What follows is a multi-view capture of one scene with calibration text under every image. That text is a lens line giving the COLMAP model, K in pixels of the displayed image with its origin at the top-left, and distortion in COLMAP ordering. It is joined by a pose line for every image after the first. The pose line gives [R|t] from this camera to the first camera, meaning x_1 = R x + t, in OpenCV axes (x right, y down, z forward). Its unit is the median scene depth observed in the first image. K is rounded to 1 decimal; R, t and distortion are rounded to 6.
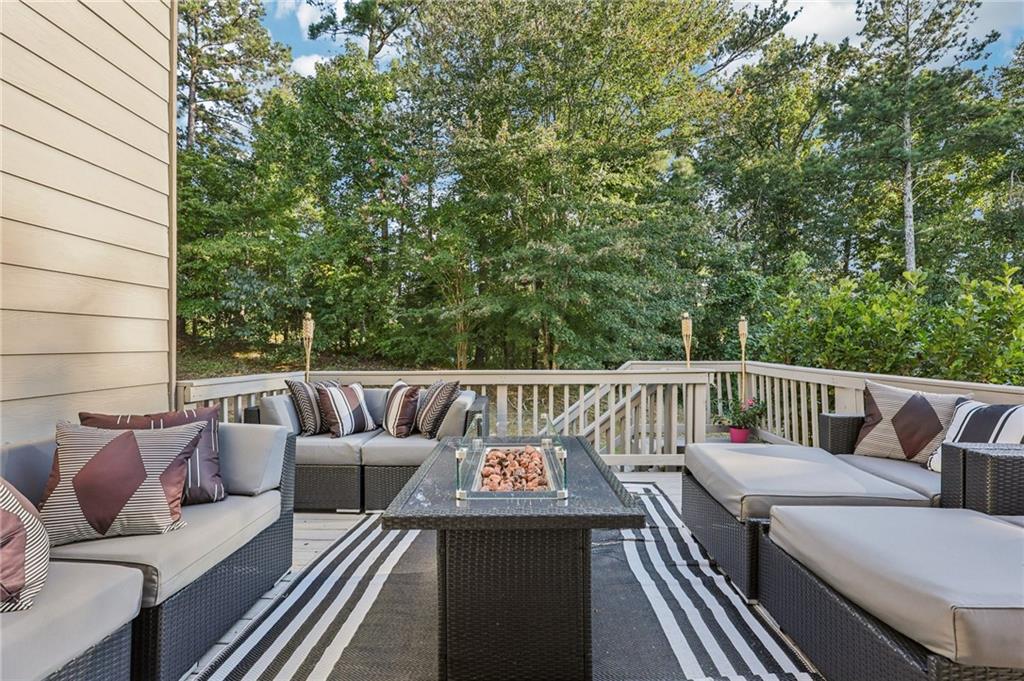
lens RADIAL K [[416.7, 0, 510.3], [0, 416.7, 342.3], [0, 0, 1]] dist [-0.012324, 0.006166]
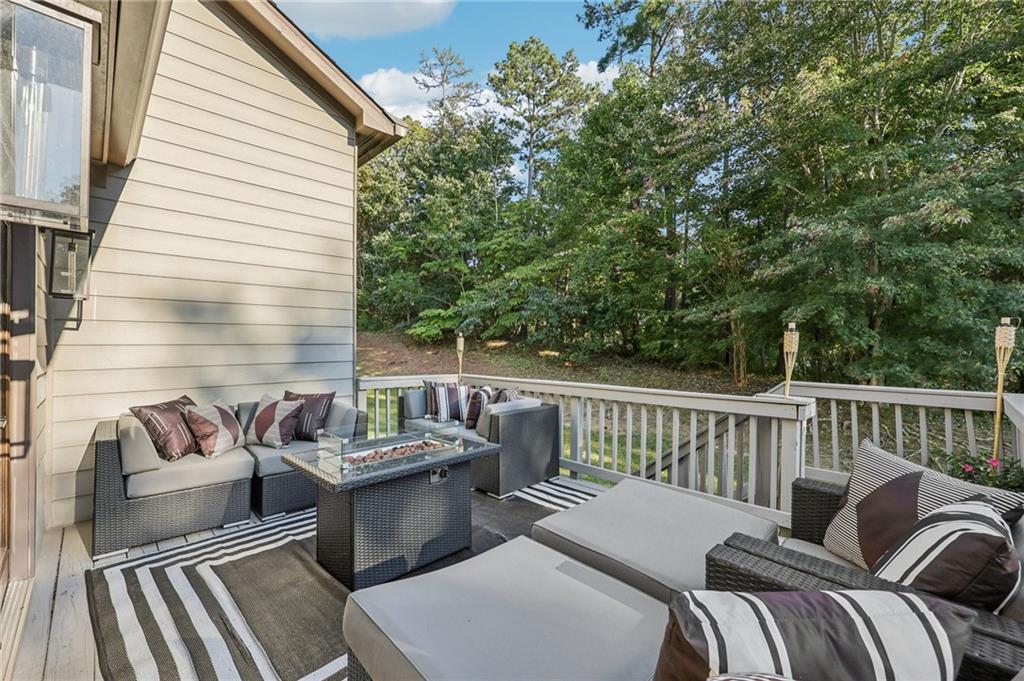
lens RADIAL K [[416.7, 0, 510.3], [0, 416.7, 342.3], [0, 0, 1]] dist [-0.012324, 0.006166]
pose [[0.717325, 0.000477, -0.696738, 0.152991], [0.002439, 0.999992, 0.003196, -0.010689], [0.696734, -0.003992, 0.717318, 0.025989]]
